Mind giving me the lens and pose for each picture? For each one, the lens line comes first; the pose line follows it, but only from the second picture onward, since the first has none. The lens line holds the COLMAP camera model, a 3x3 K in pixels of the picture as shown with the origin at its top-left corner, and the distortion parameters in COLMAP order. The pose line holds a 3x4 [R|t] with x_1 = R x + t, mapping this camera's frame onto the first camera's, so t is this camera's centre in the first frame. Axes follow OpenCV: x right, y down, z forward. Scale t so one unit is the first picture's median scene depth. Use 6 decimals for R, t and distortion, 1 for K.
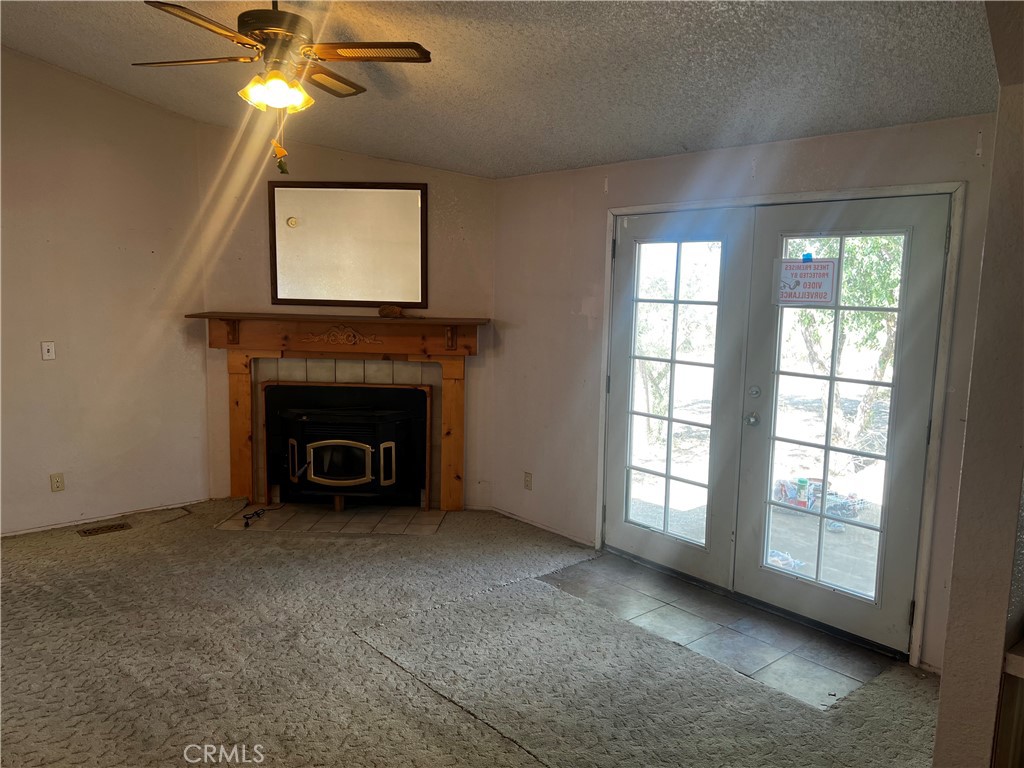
lens RADIAL K [[771.4, 0, 517.5], [0, 771.4, 382.2], [0, 0, 1]] dist [0.056686, -0.064750]
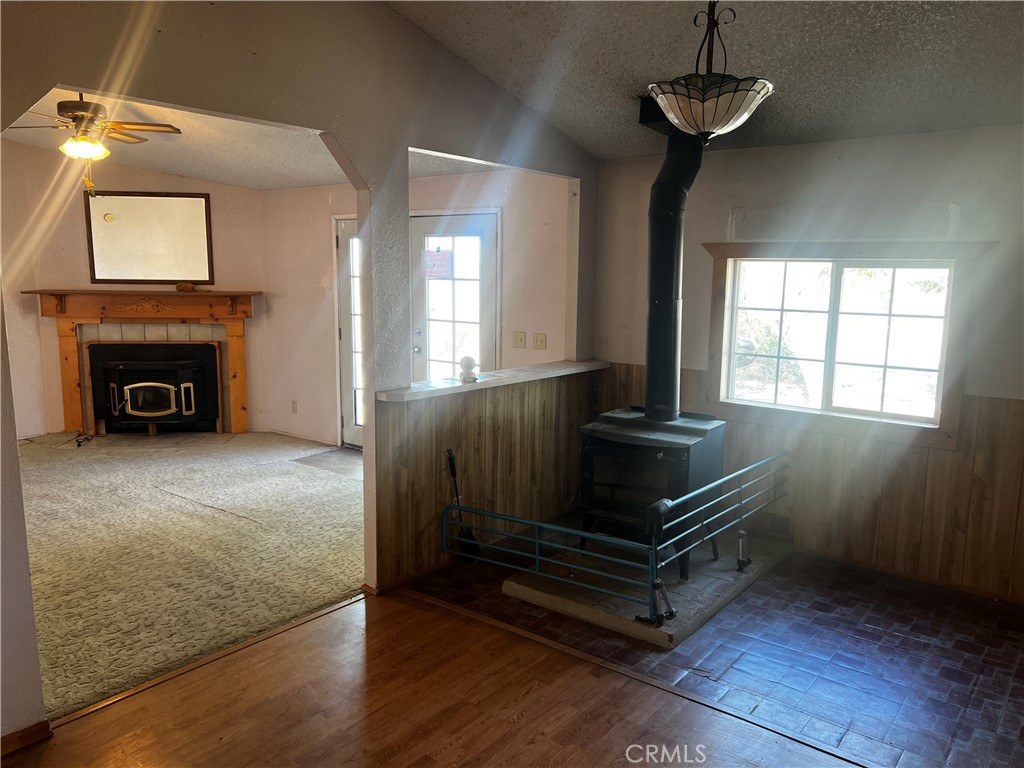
lens RADIAL K [[771.4, 0, 512.3], [0, 771.4, 391.5], [0, 0, 1]] dist [0.056686, -0.064750]
pose [[0.983883, -0.036110, 0.175132, 0.188944], [0.031345, 0.999061, 0.029895, 0.083562], [-0.176047, -0.023923, 0.984091, -0.553069]]
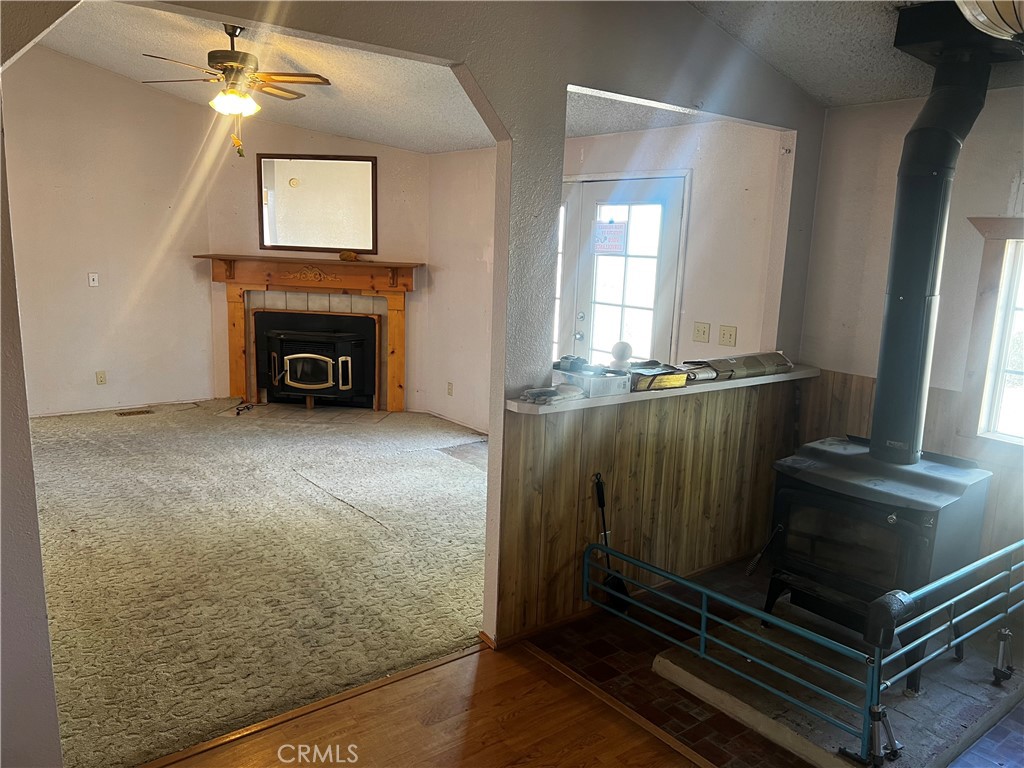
lens RADIAL K [[771.4, 0, 518.2], [0, 771.4, 386.6], [0, 0, 1]] dist [0.056686, -0.064750]
pose [[0.998330, 0.026735, -0.051203, 0.234242], [-0.023776, 0.998059, 0.057559, 0.055093], [0.052643, -0.056245, 0.997028, -0.360204]]
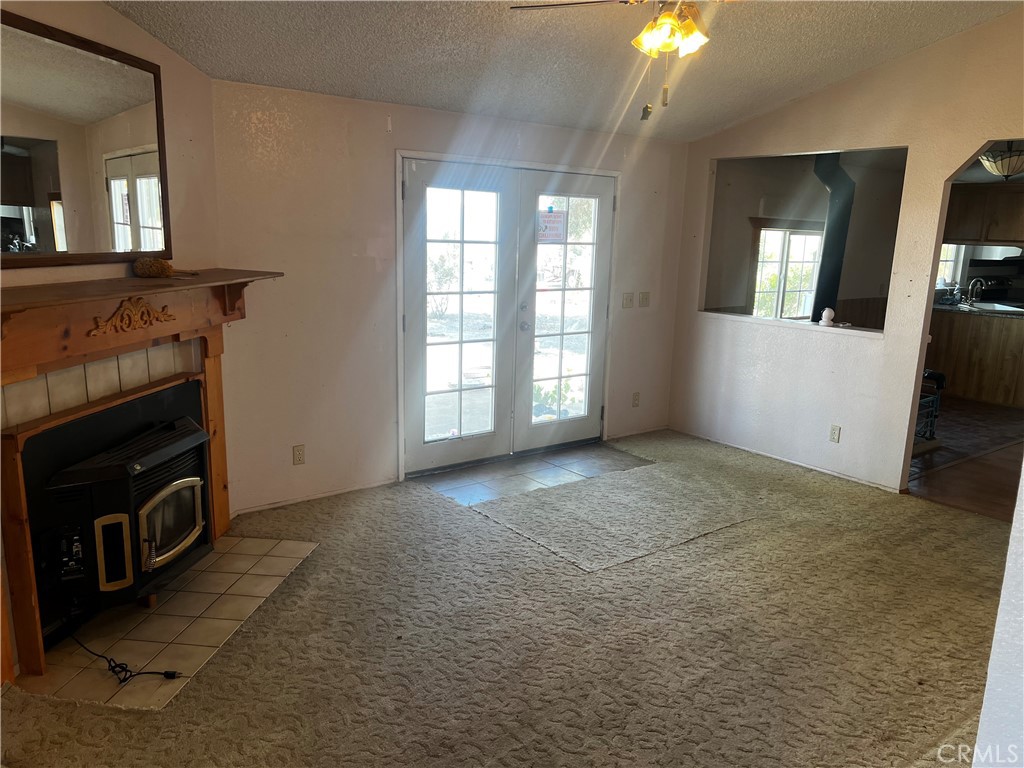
lens RADIAL K [[771.4, 0, 516.4], [0, 771.4, 398.0], [0, 0, 1]] dist [0.056686, -0.064750]
pose [[0.061452, -0.228025, 0.971714, -0.952922], [0.103524, 0.969759, 0.221020, -0.119100], [-0.992727, 0.087013, 0.083199, 0.803887]]
